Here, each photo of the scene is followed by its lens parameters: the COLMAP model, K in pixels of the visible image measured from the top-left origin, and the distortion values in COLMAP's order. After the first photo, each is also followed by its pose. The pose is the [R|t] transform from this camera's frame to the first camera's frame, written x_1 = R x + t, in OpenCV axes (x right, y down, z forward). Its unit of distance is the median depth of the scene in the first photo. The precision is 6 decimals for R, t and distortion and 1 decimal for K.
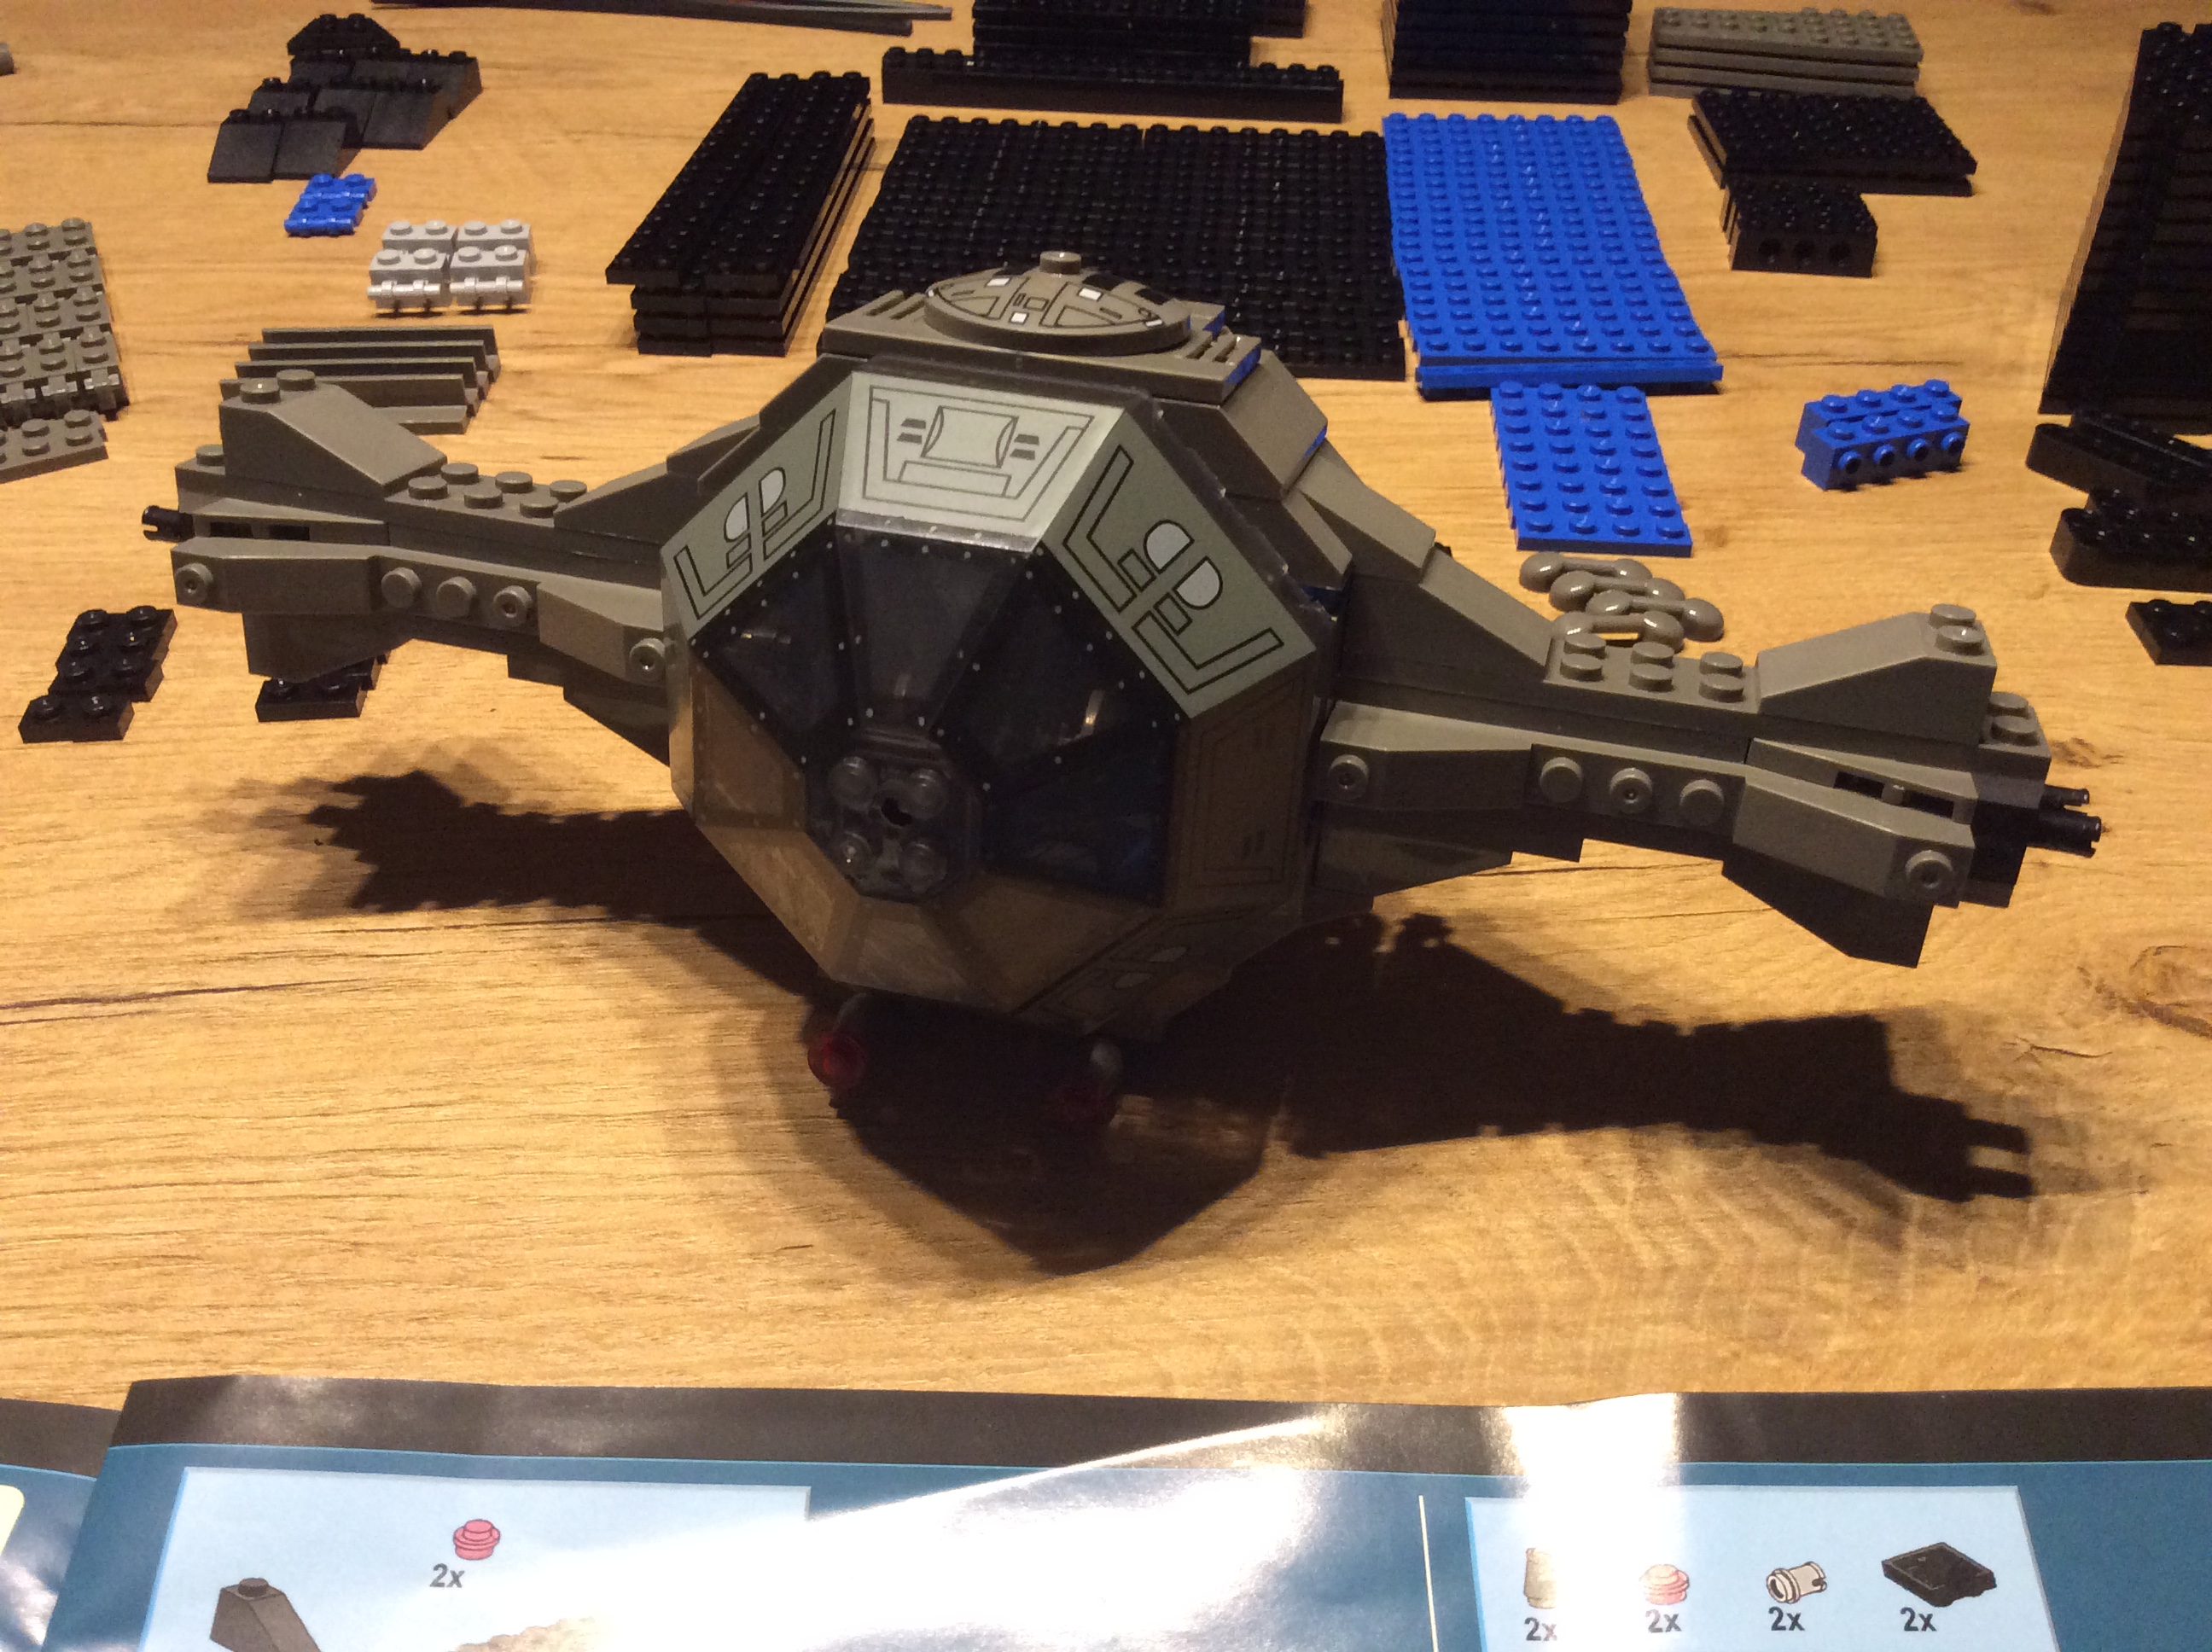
lens RADIAL K [[2047.3, 0, 1114.5], [0, 2047.3, 831.0], [0, 0, 1]] dist [0.137148, -0.331428]
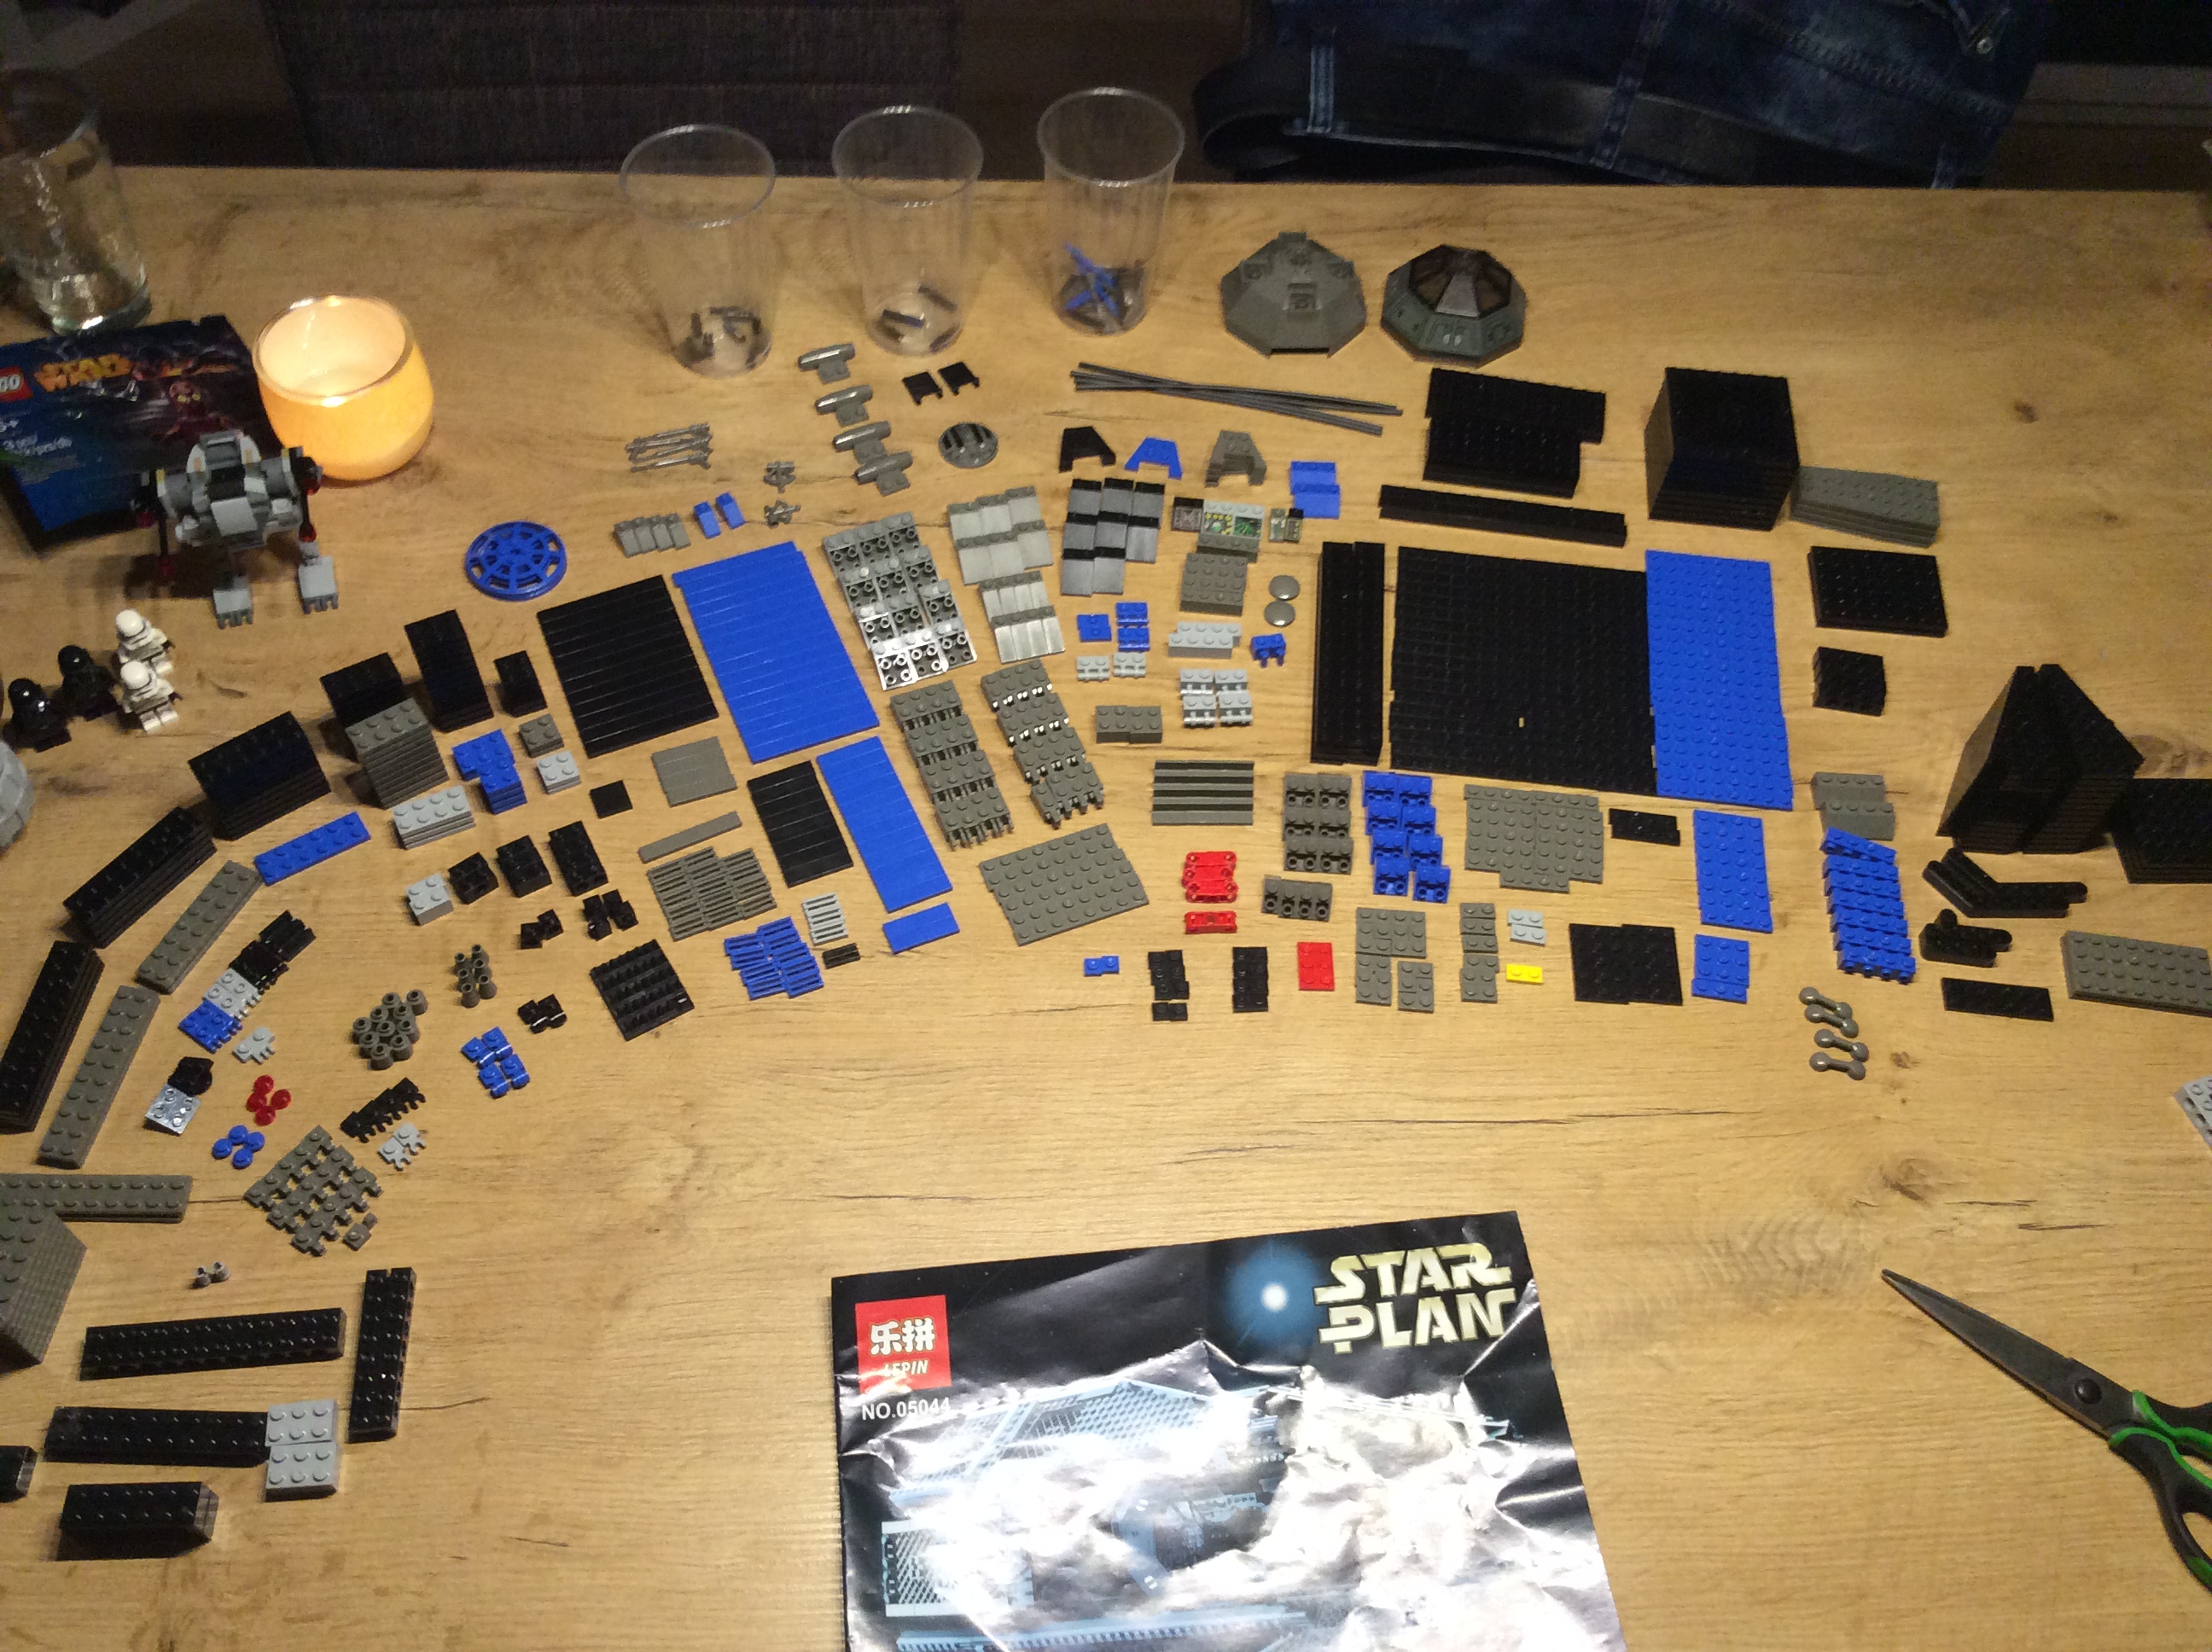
lens RADIAL K [[2047.3, 0, 1114.5], [0, 2047.3, 831.0], [0, 0, 1]] dist [0.137148, -0.331428]
pose [[0.998630, 0.052197, 0.003800, -0.488541], [-0.050775, 0.948694, 0.312092, -0.920882], [0.012685, -0.311858, 0.950044, -1.235949]]
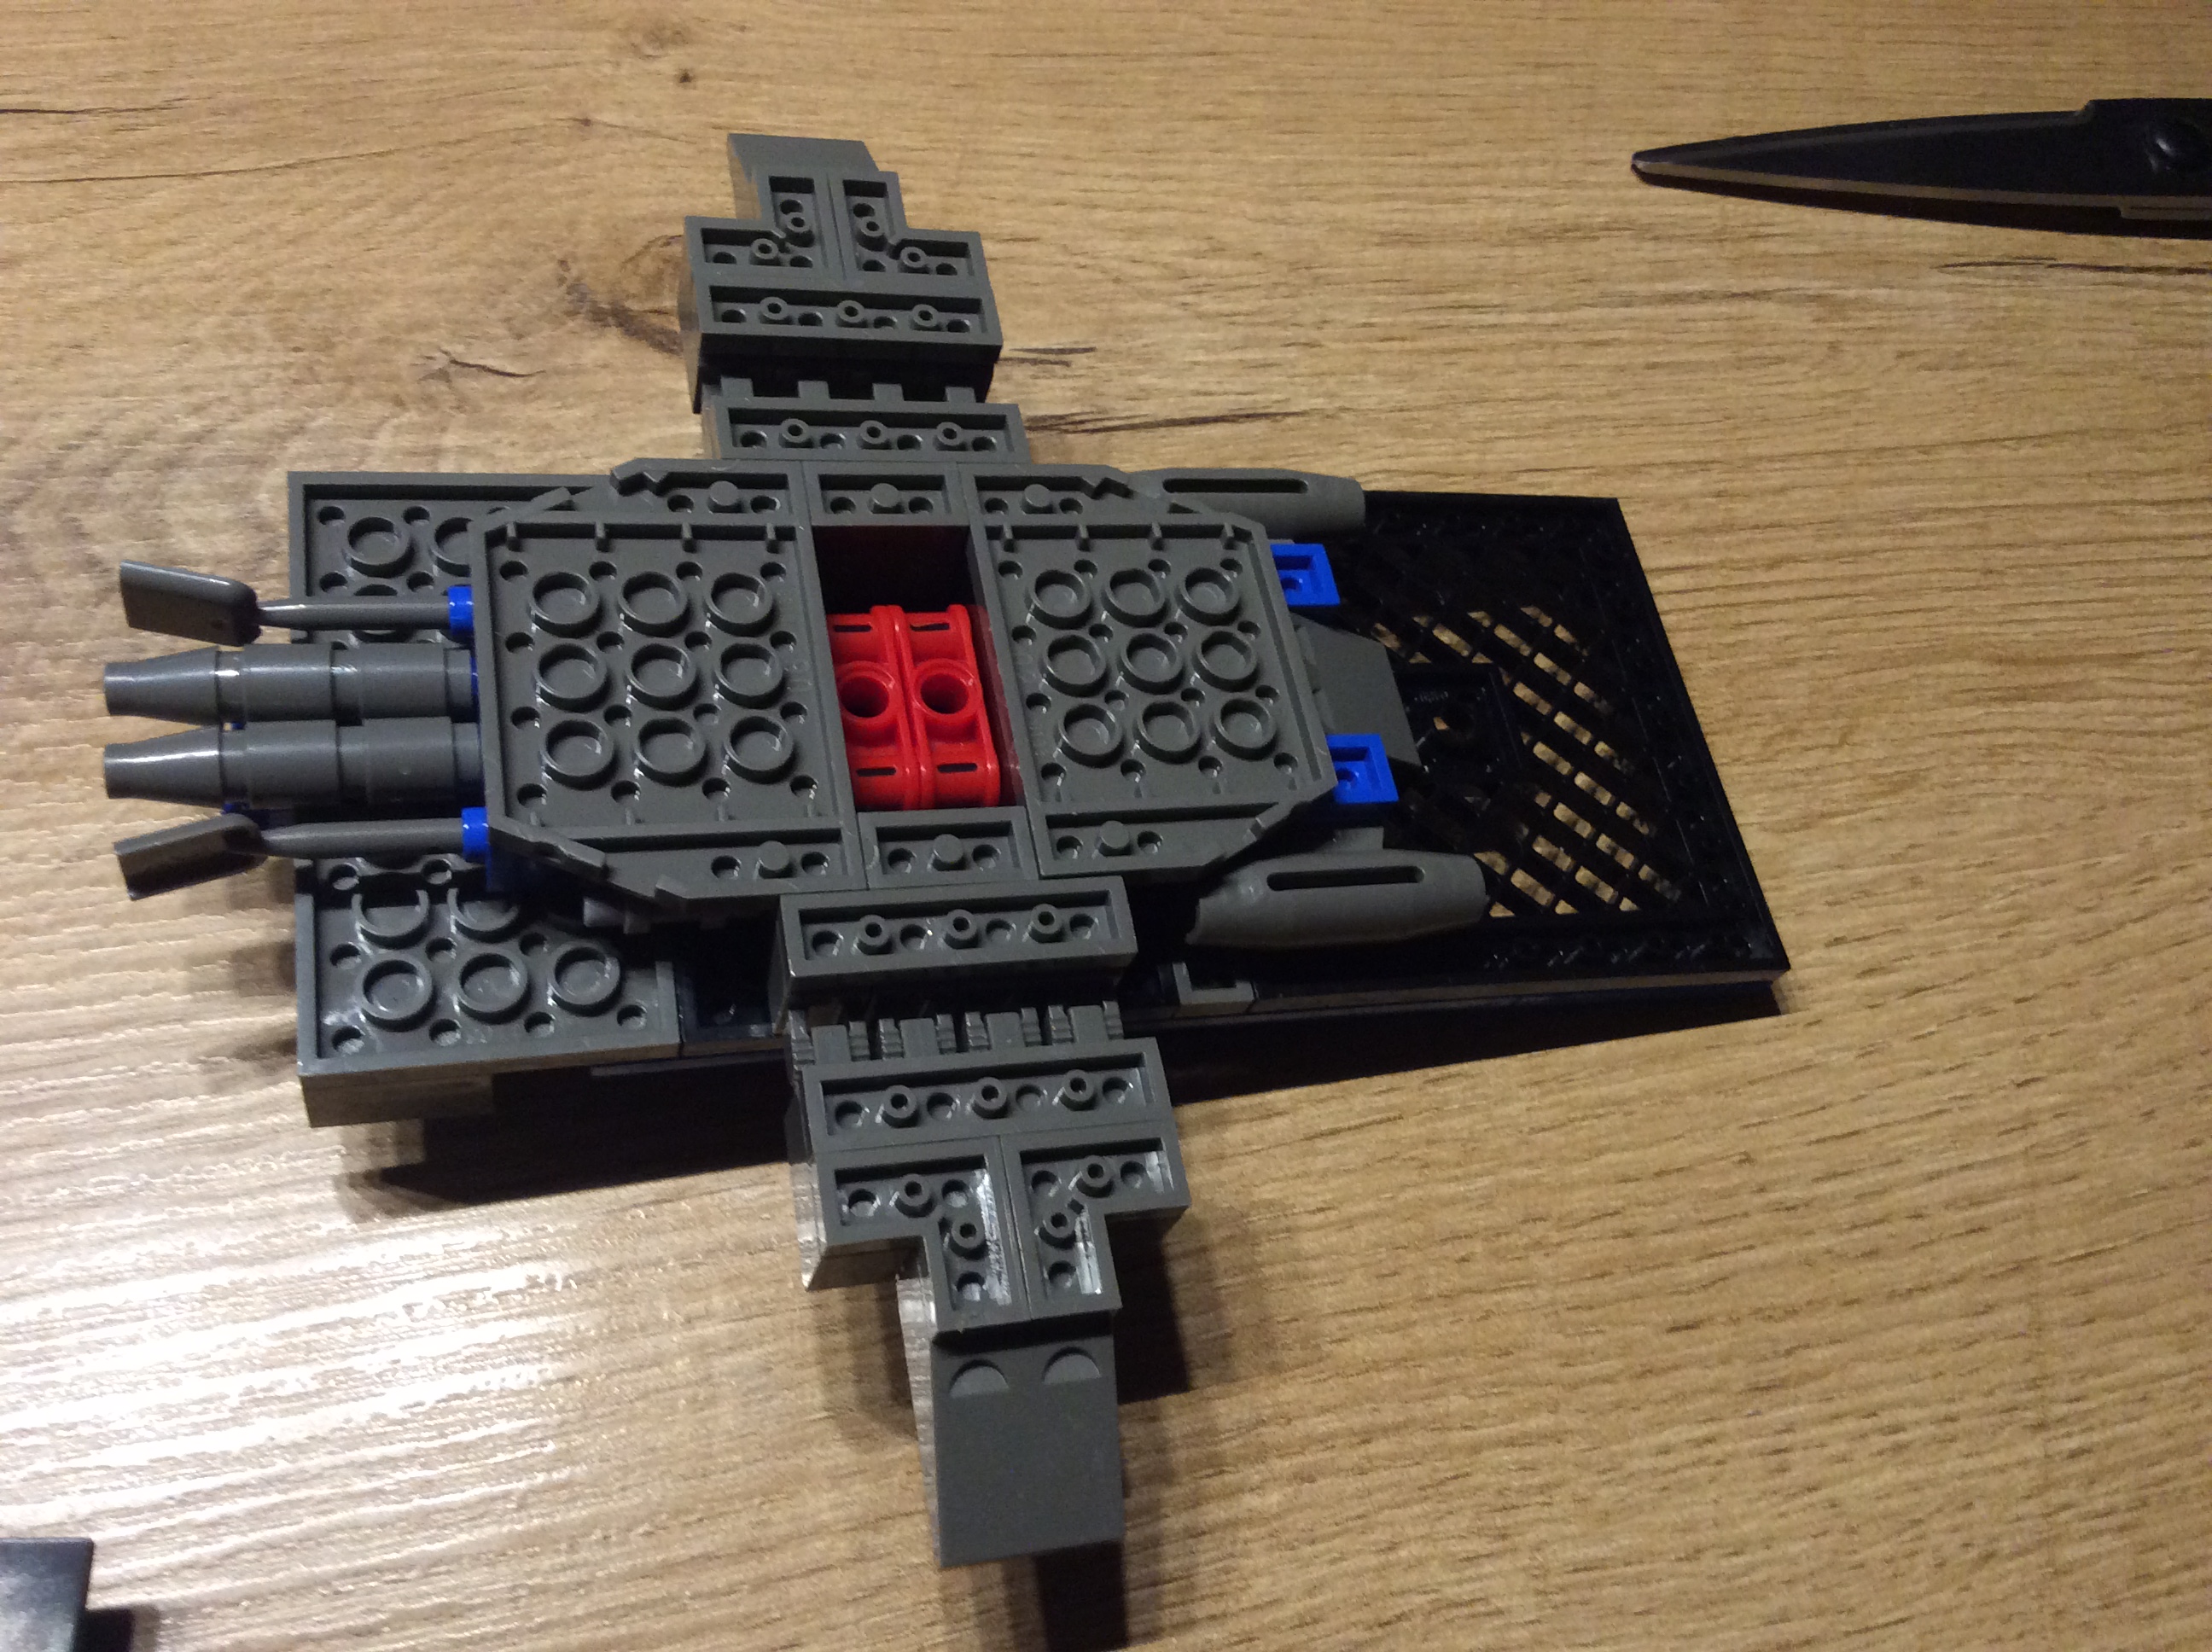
lens RADIAL K [[2047.3, 0, 1114.5], [0, 2047.3, 831.0], [0, 0, 1]] dist [0.137148, -0.331428]
pose [[0.977719, -0.031640, 0.207519, 0.363134], [-0.055190, 0.915051, 0.399543, -0.053021], [-0.202532, -0.402094, 0.892917, 0.067645]]
